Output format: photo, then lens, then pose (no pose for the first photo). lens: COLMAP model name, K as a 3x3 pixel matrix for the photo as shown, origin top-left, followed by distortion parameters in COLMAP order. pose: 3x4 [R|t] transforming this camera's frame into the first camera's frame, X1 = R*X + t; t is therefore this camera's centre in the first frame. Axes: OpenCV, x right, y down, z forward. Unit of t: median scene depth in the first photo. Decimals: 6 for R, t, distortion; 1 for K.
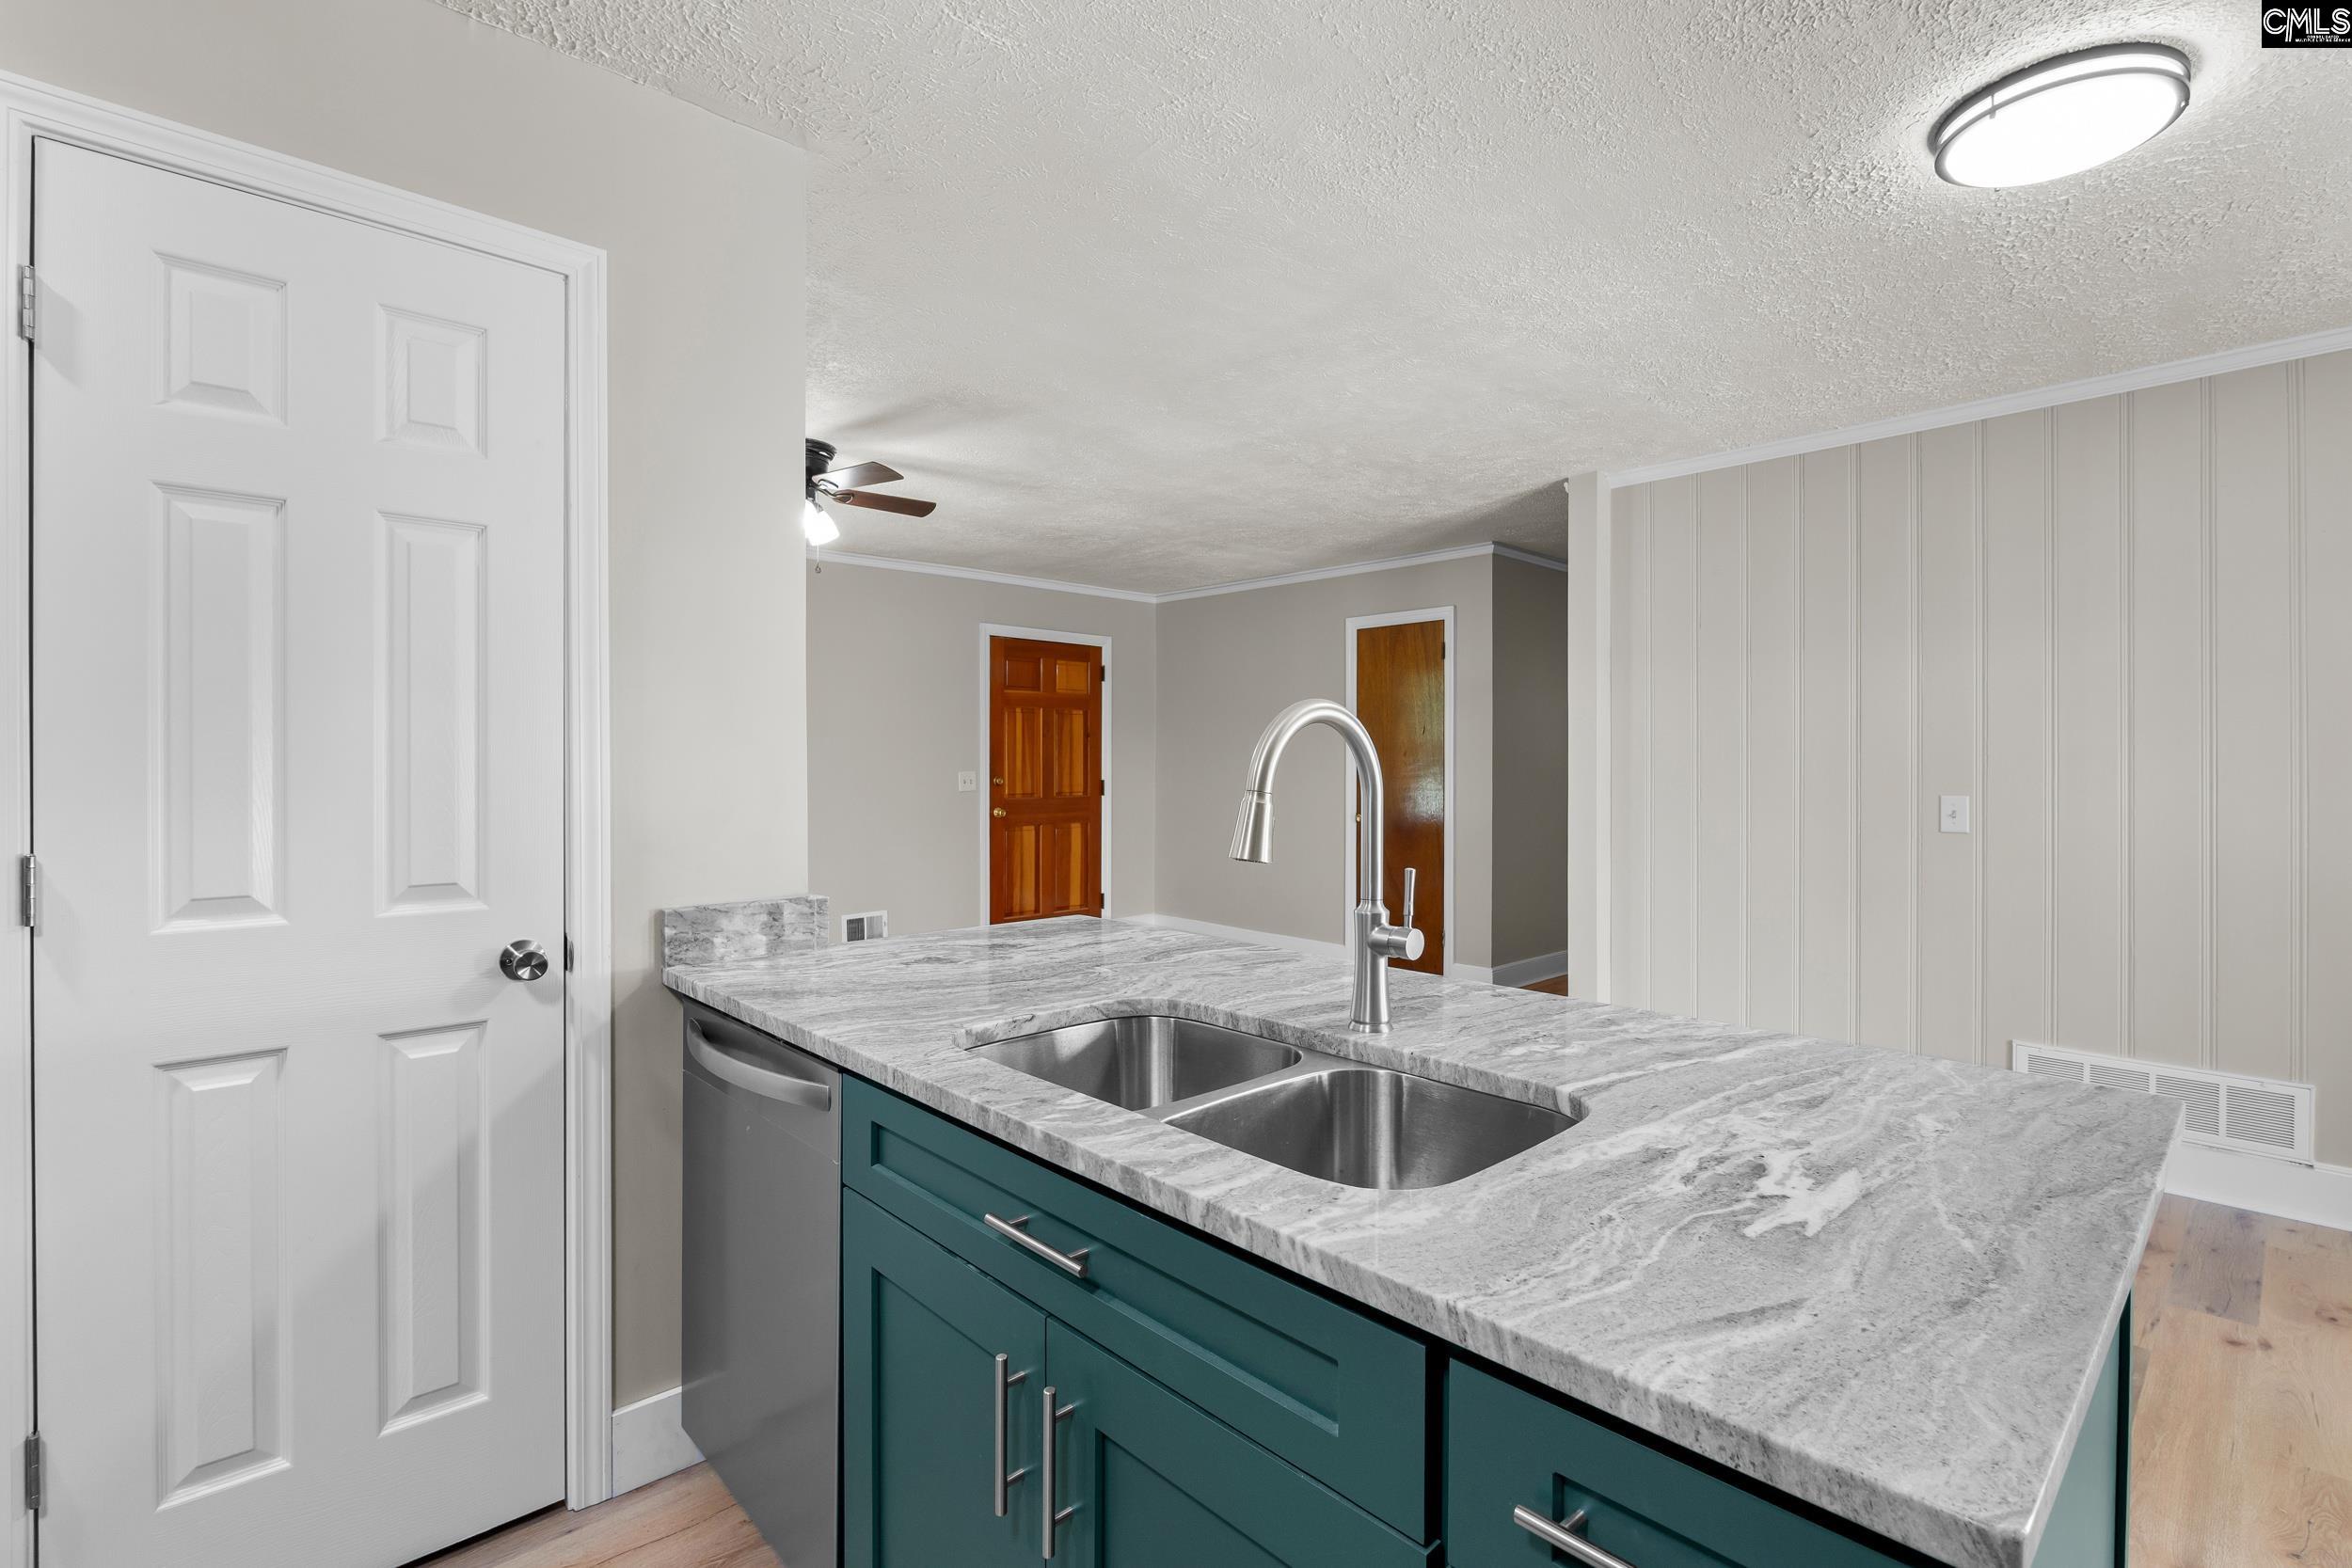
lens RADIAL K [[1073.6, 0, 1176.1], [0, 1073.6, 775.1], [0, 0, 1]] dist [-0.006571, -0.001242]
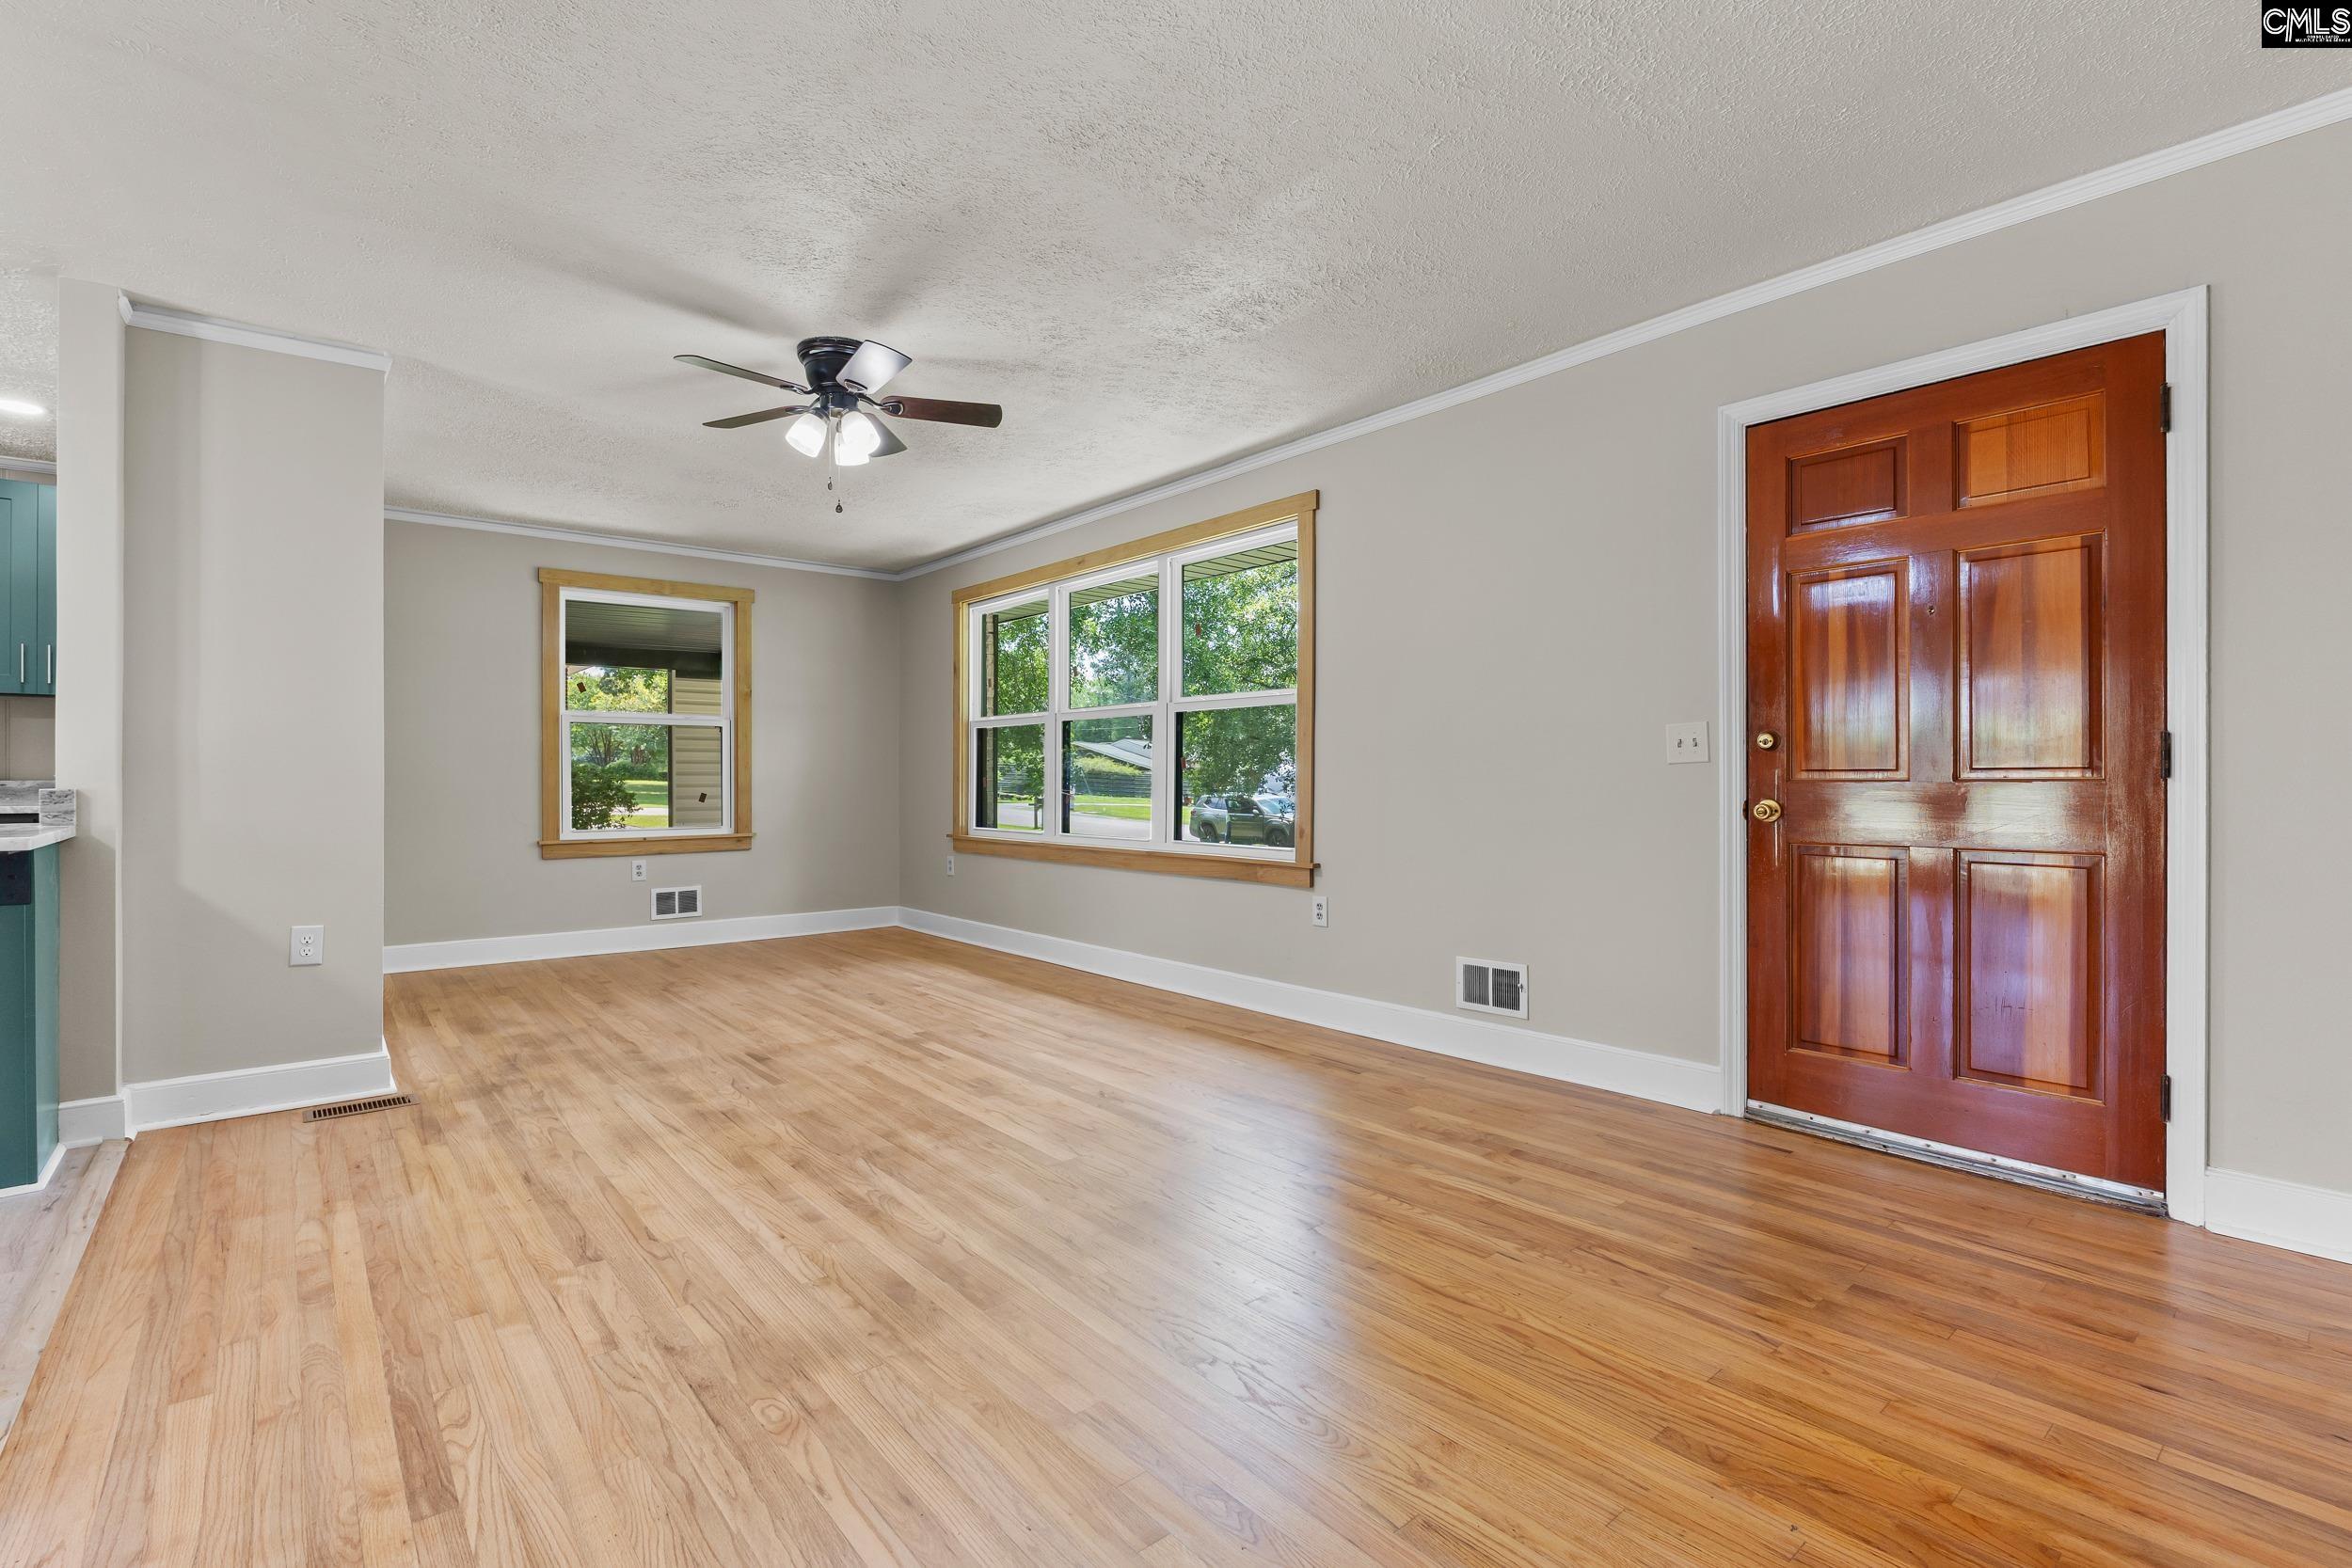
lens RADIAL K [[1073.6, 0, 1176.1], [0, 1073.6, 775.1], [0, 0, 1]] dist [-0.006571, -0.001242]
pose [[-0.053029, 0.000417, -0.998593, 1.099676], [-0.011958, 0.999928, 0.001052, 0.083499], [0.998521, 0.011997, -0.053020, 2.903120]]
